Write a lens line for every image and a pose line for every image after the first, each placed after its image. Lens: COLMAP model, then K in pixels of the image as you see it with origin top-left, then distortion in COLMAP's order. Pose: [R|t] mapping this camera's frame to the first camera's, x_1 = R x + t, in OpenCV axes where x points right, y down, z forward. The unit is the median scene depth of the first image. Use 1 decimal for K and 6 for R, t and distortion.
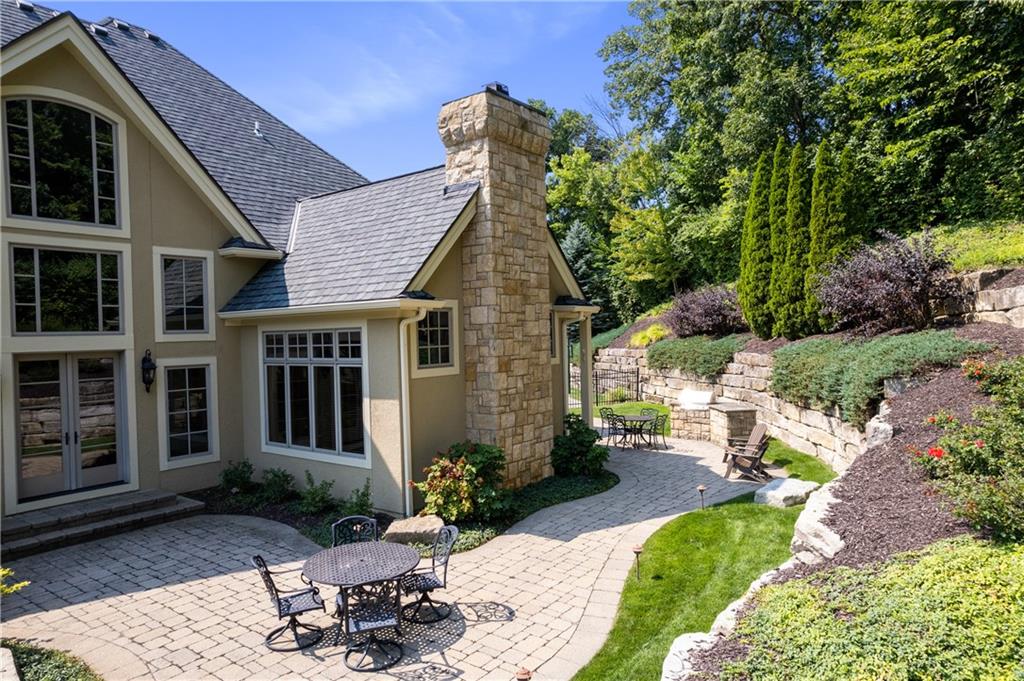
lens RADIAL K [[655.3, 0, 520.8], [0, 655.3, 339.0], [0, 0, 1]] dist [-0.070857, 0.064863]
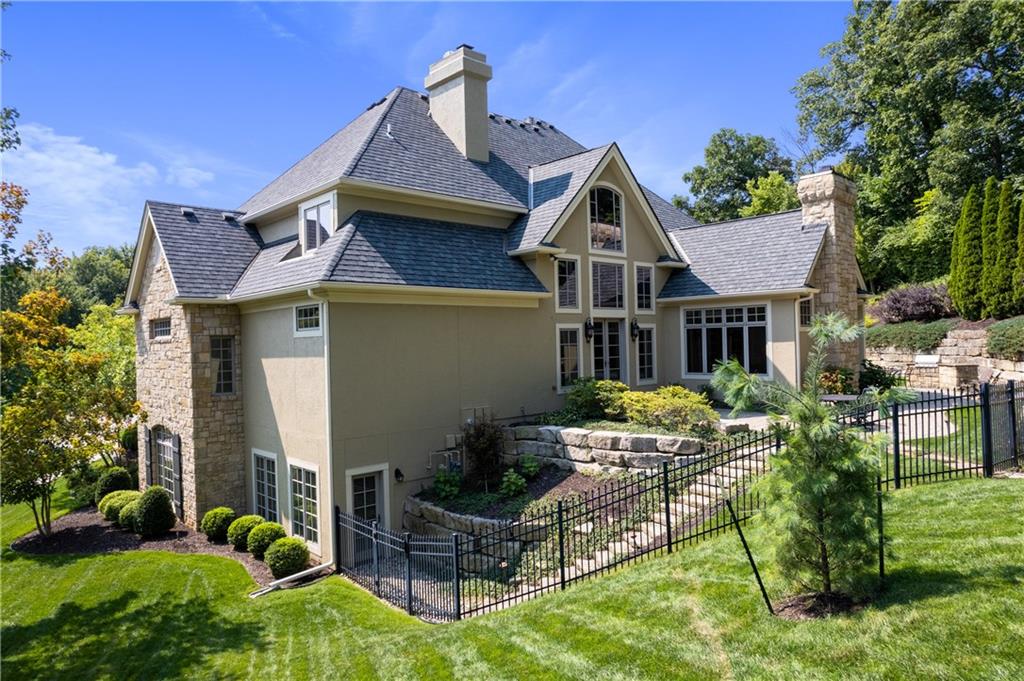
lens RADIAL K [[655.3, 0, 520.8], [0, 655.3, 339.0], [0, 0, 1]] dist [-0.070857, 0.064863]
pose [[0.984517, 0.001434, -0.175281, -0.380715], [-0.003006, 0.999958, -0.008706, 0.061821], [0.175261, 0.009098, 0.984480, -0.584832]]
